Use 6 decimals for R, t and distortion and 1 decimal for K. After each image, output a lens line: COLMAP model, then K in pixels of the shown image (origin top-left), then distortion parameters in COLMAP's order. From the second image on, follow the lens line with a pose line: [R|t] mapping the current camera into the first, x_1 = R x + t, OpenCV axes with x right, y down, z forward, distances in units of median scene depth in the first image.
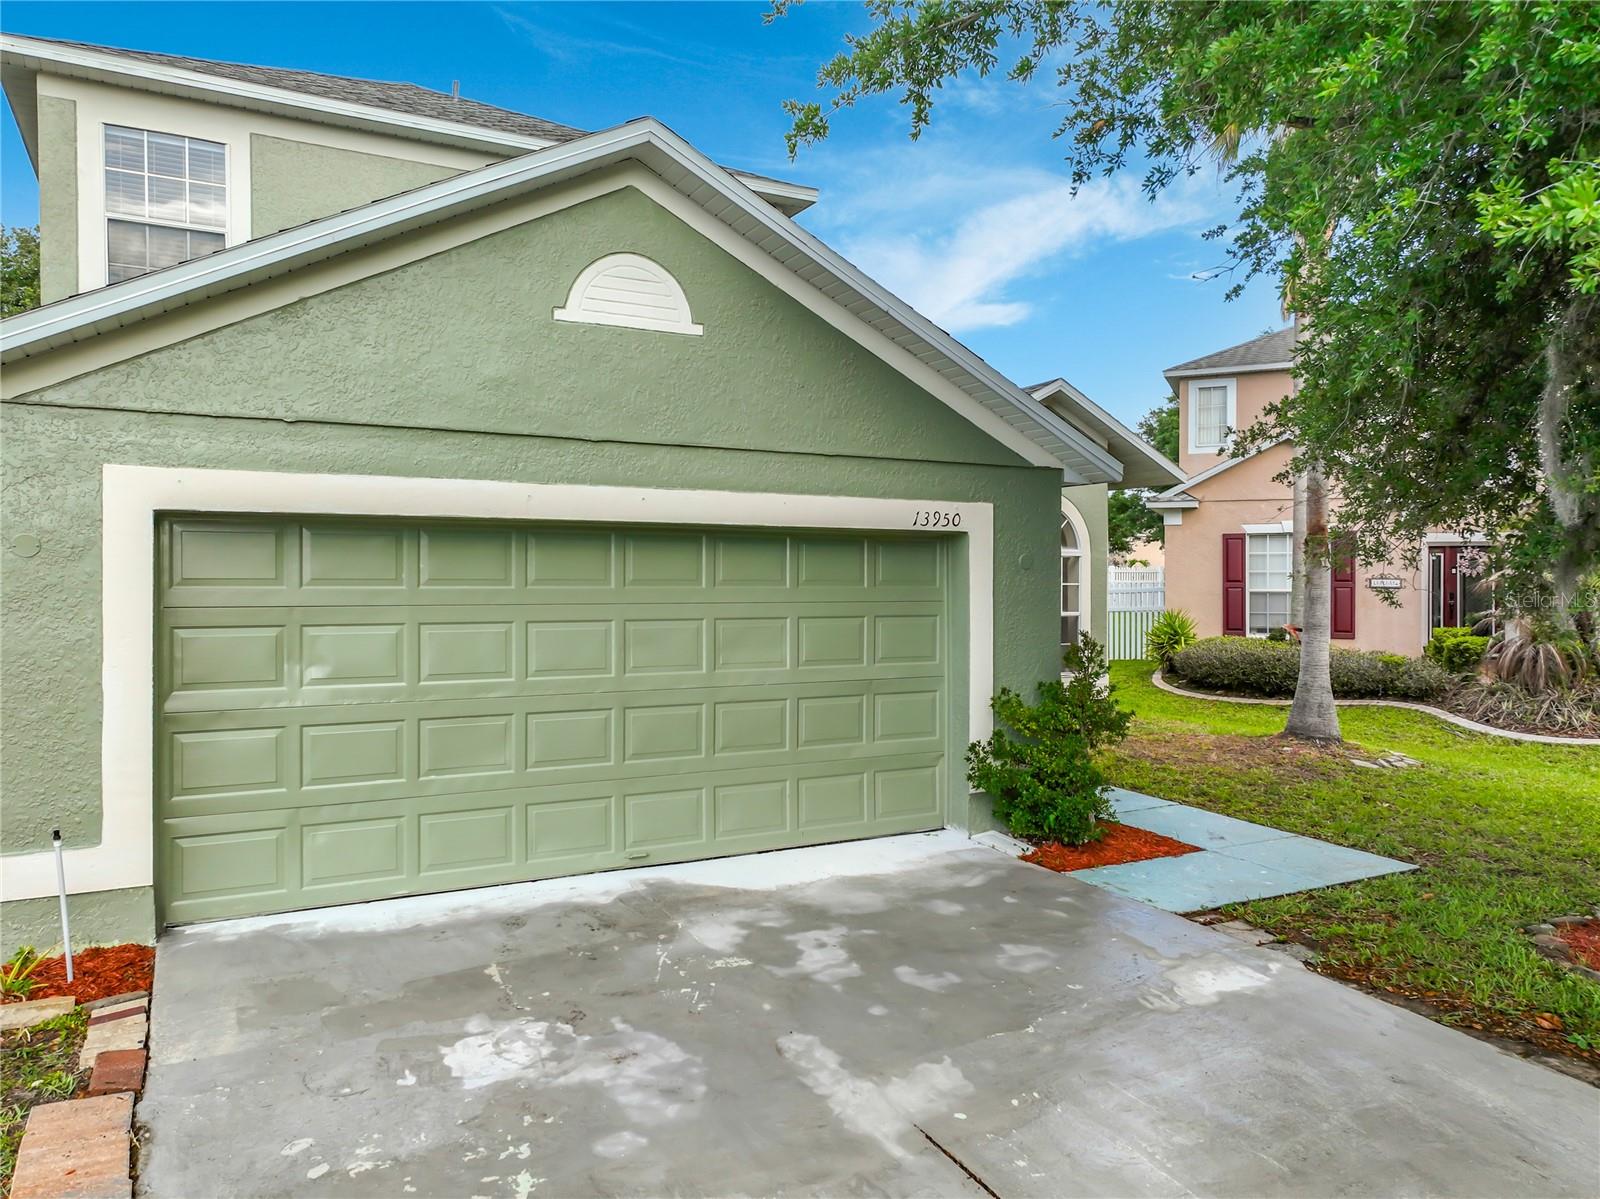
lens RADIAL K [[1129.9, 0, 810.4], [0, 1129.9, 599.7], [0, 0, 1]] dist [0.007088, 0.009380]
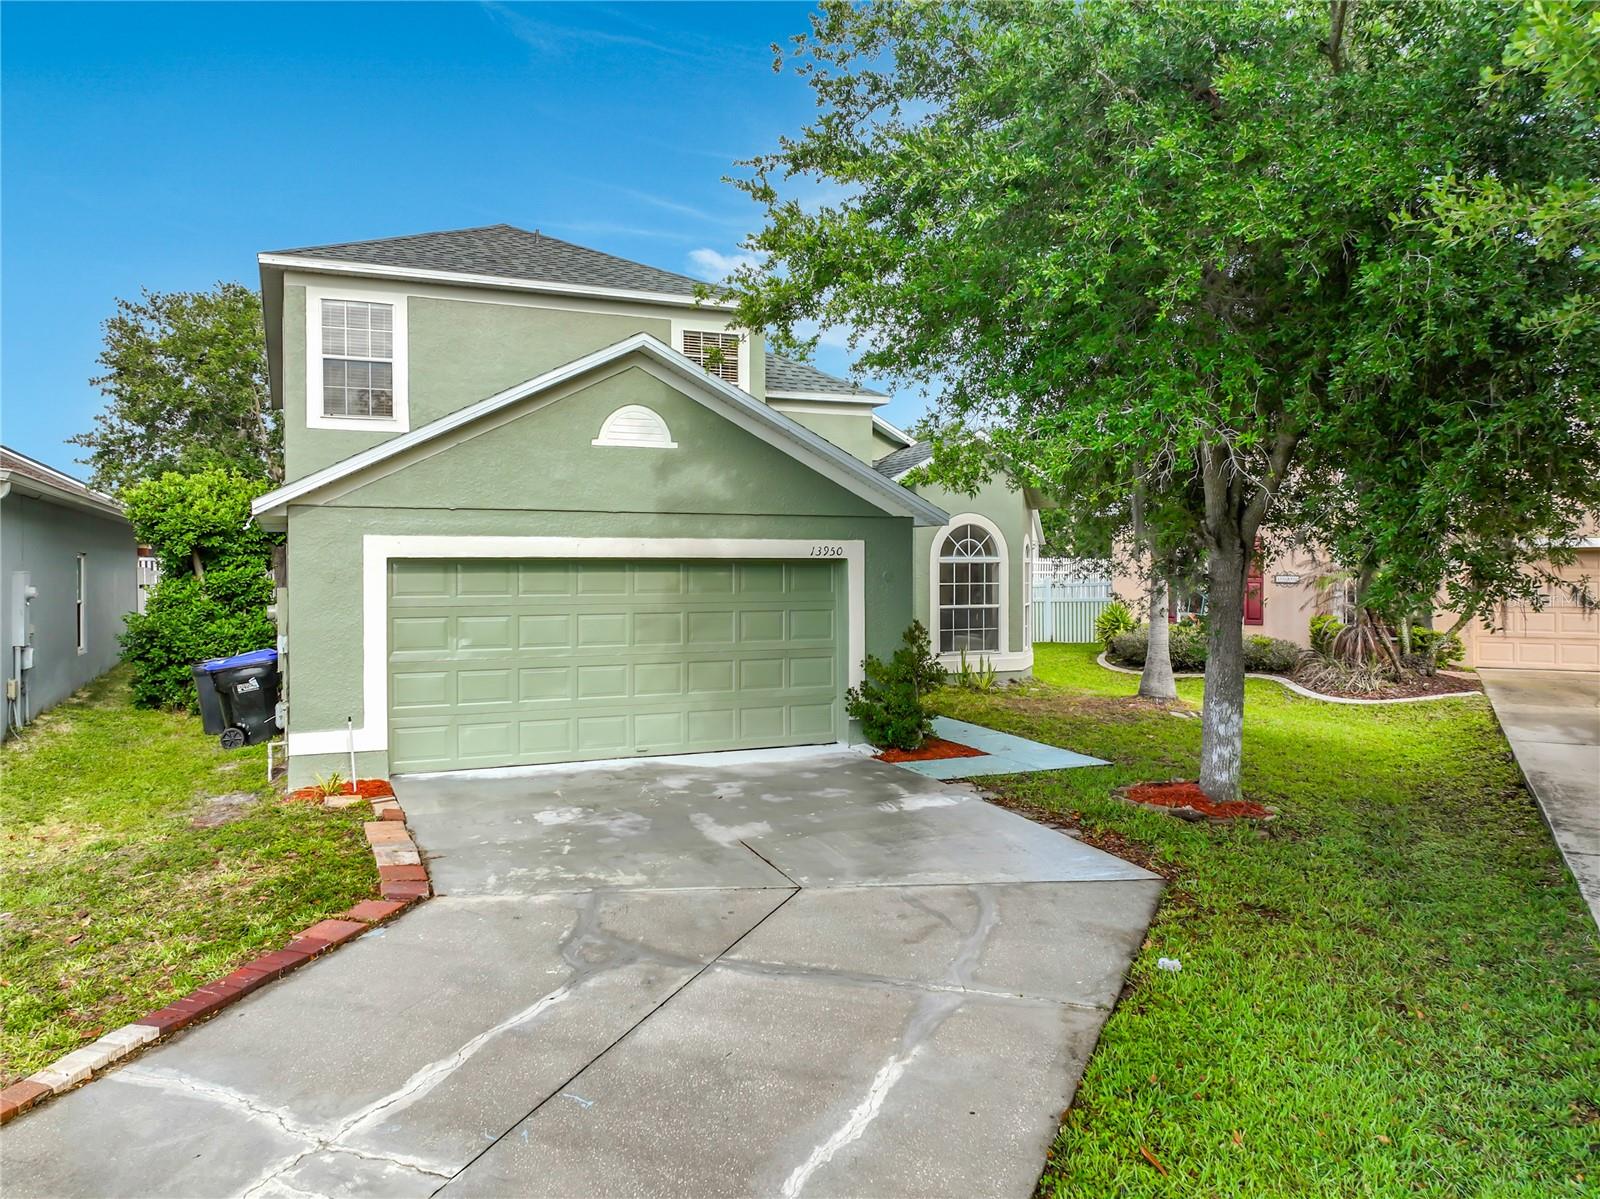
lens RADIAL K [[1129.9, 0, 794.6], [0, 1129.9, 590.3], [0, 0, 1]] dist [0.007088, 0.009380]
pose [[0.996777, -0.002062, -0.080196, 0.210141], [0.002343, 0.999991, 0.003399, -0.021641], [0.080188, -0.003576, 0.996773, -0.673597]]
